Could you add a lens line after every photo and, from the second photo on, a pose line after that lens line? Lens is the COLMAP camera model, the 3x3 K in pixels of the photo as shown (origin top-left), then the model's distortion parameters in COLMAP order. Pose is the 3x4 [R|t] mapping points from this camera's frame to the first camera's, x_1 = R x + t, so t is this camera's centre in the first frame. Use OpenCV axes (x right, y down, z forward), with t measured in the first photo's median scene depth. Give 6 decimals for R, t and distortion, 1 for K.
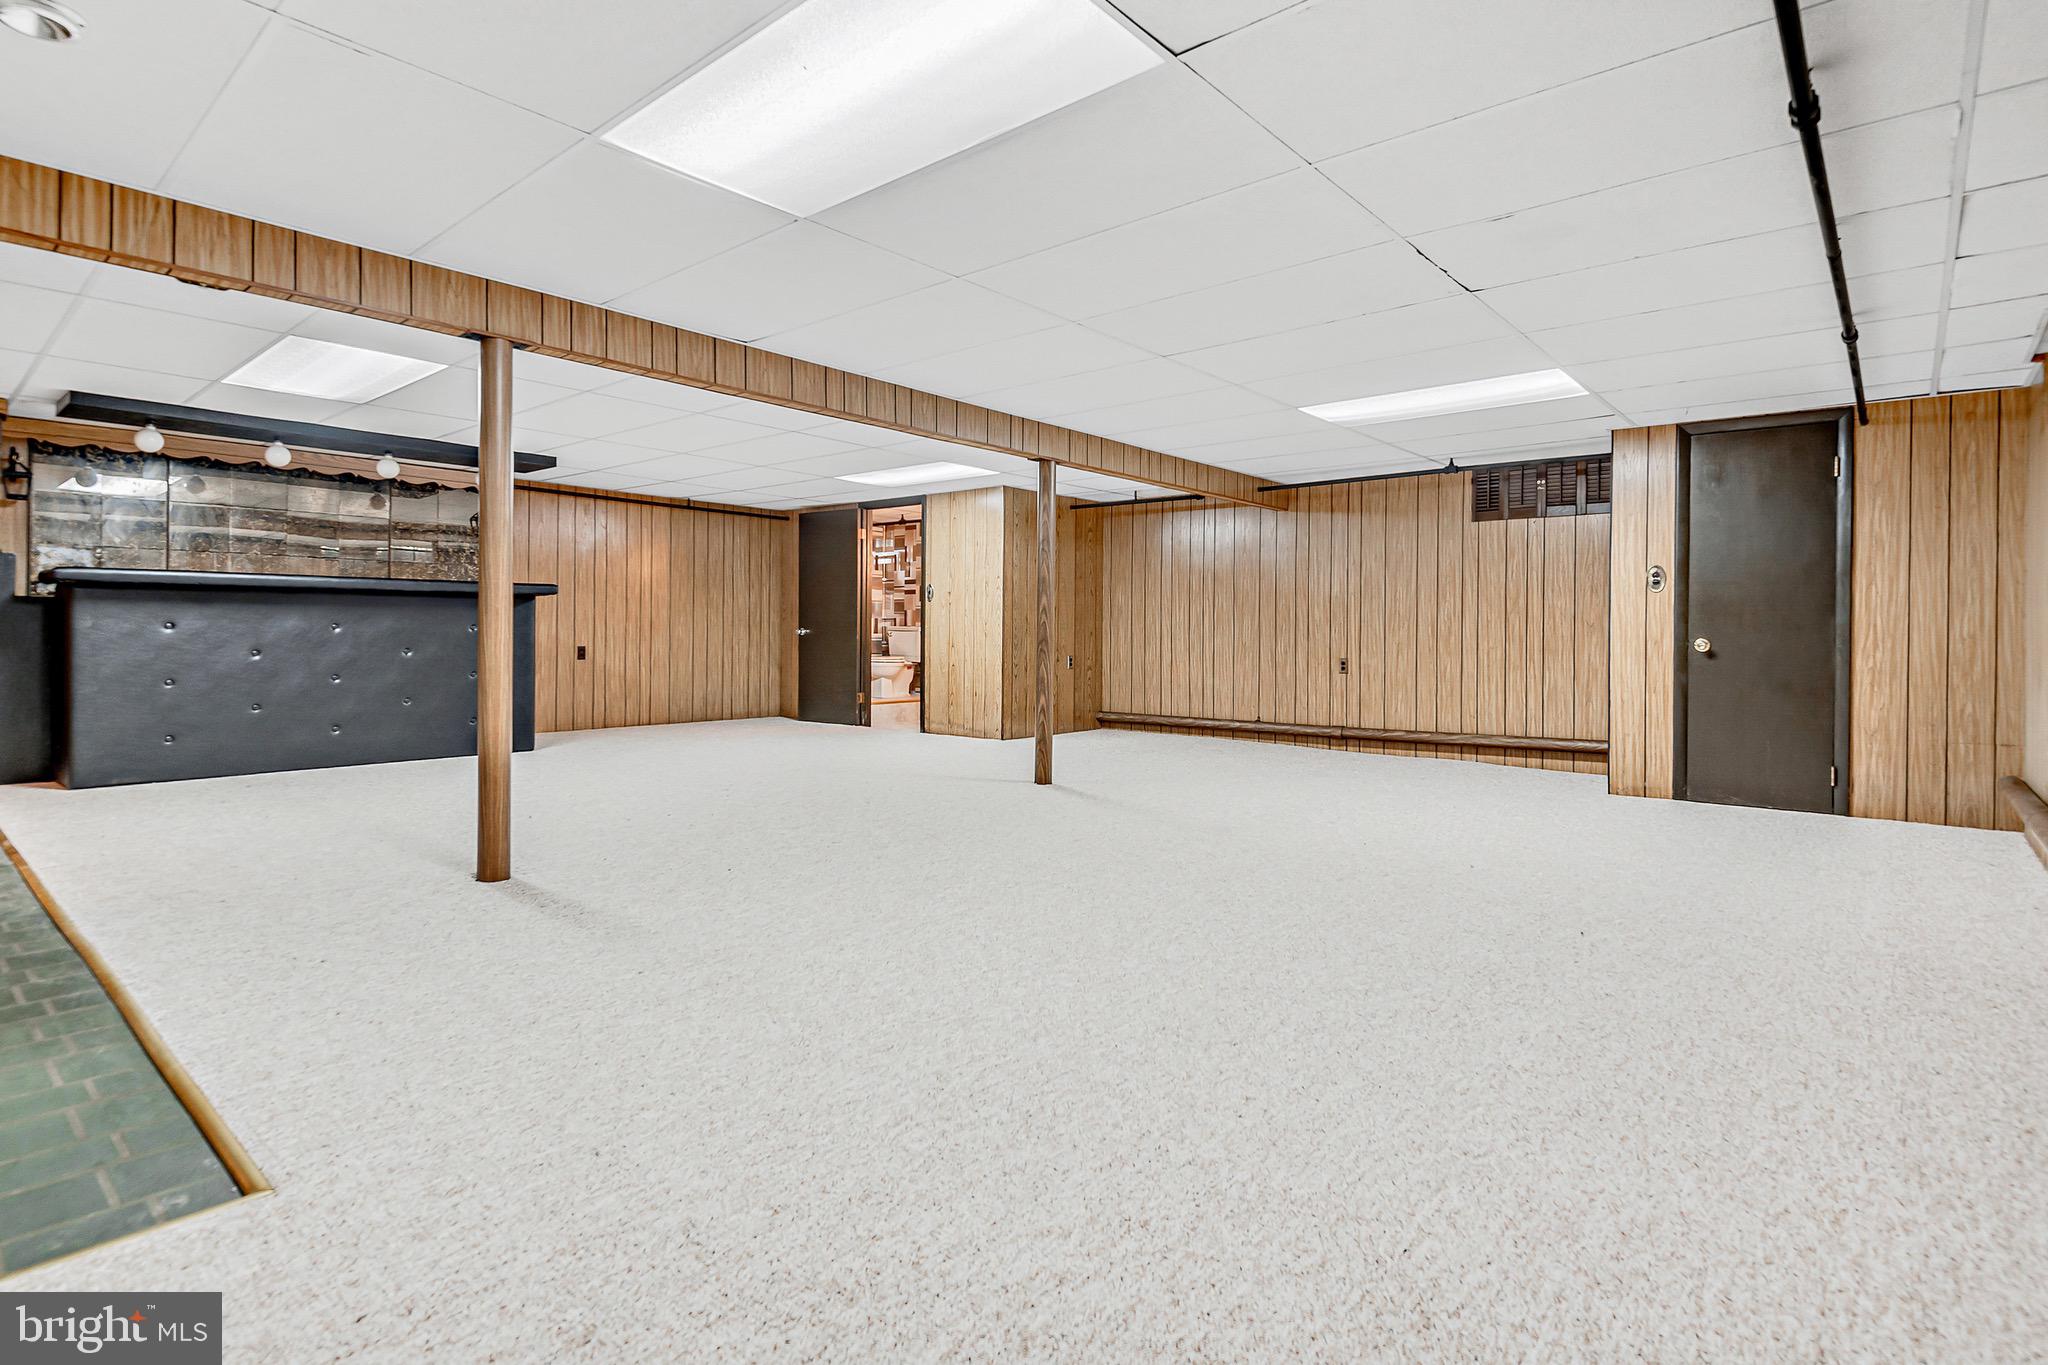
lens RADIAL K [[992.0, 0, 1038.5], [0, 992.0, 643.7], [0, 0, 1]] dist [-0.000580, -0.000256]
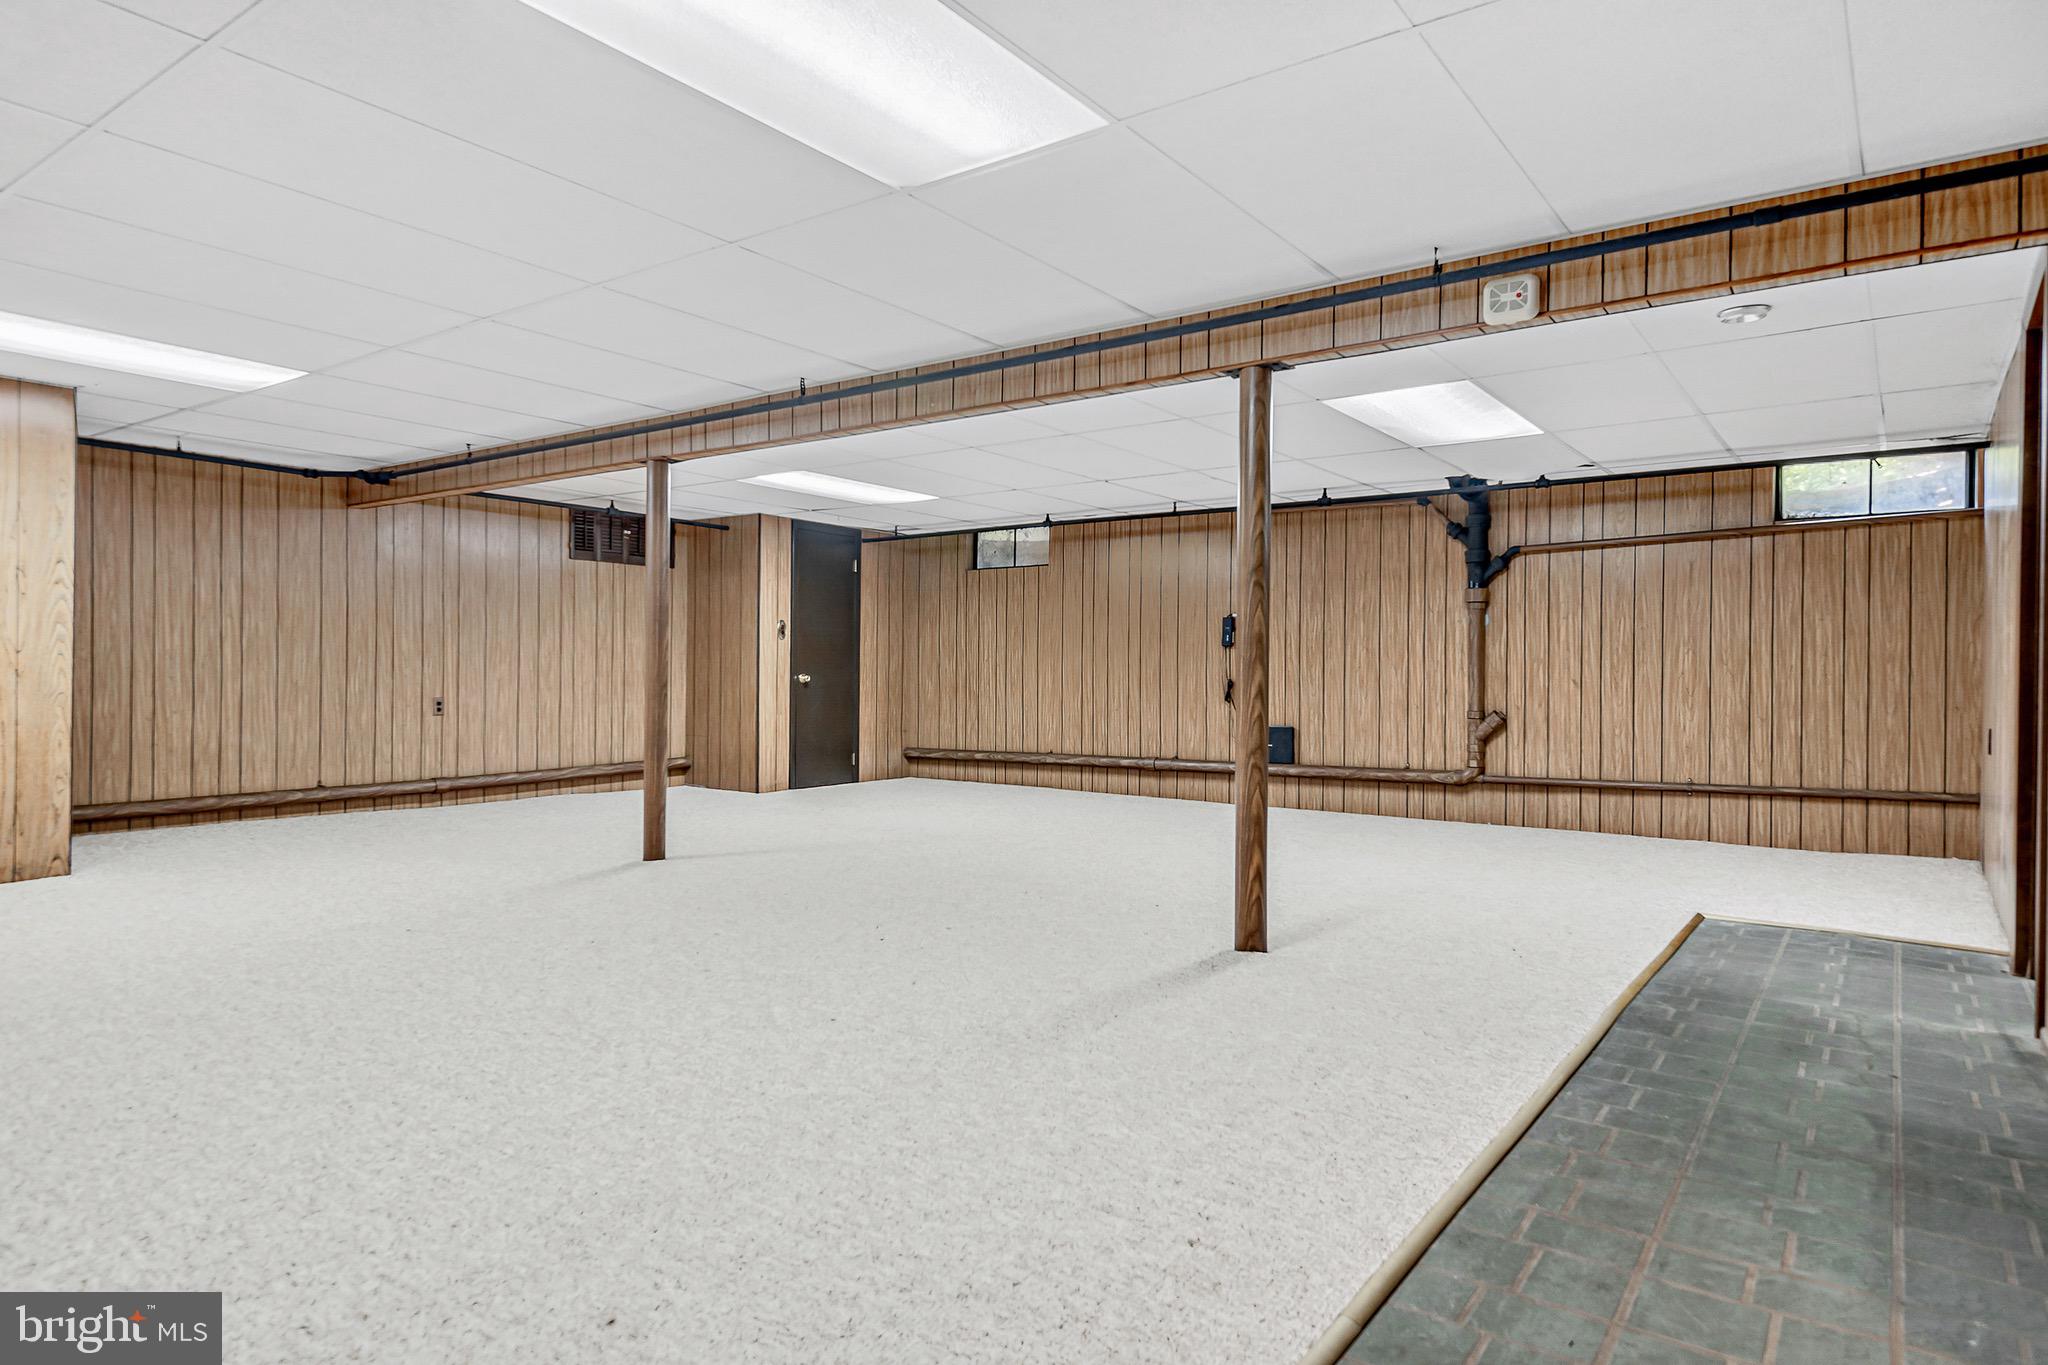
lens RADIAL K [[1206.2, 0, 1024.0], [0, 1206.2, 682.5], [0, 0, 1]] dist [0.004720, 0.000989]
pose [[-0.083673, -0.016124, 0.996363, -0.781065], [0.002774, 0.999861, 0.016414, -0.014179], [-0.996489, 0.004137, -0.083616, 0.599103]]
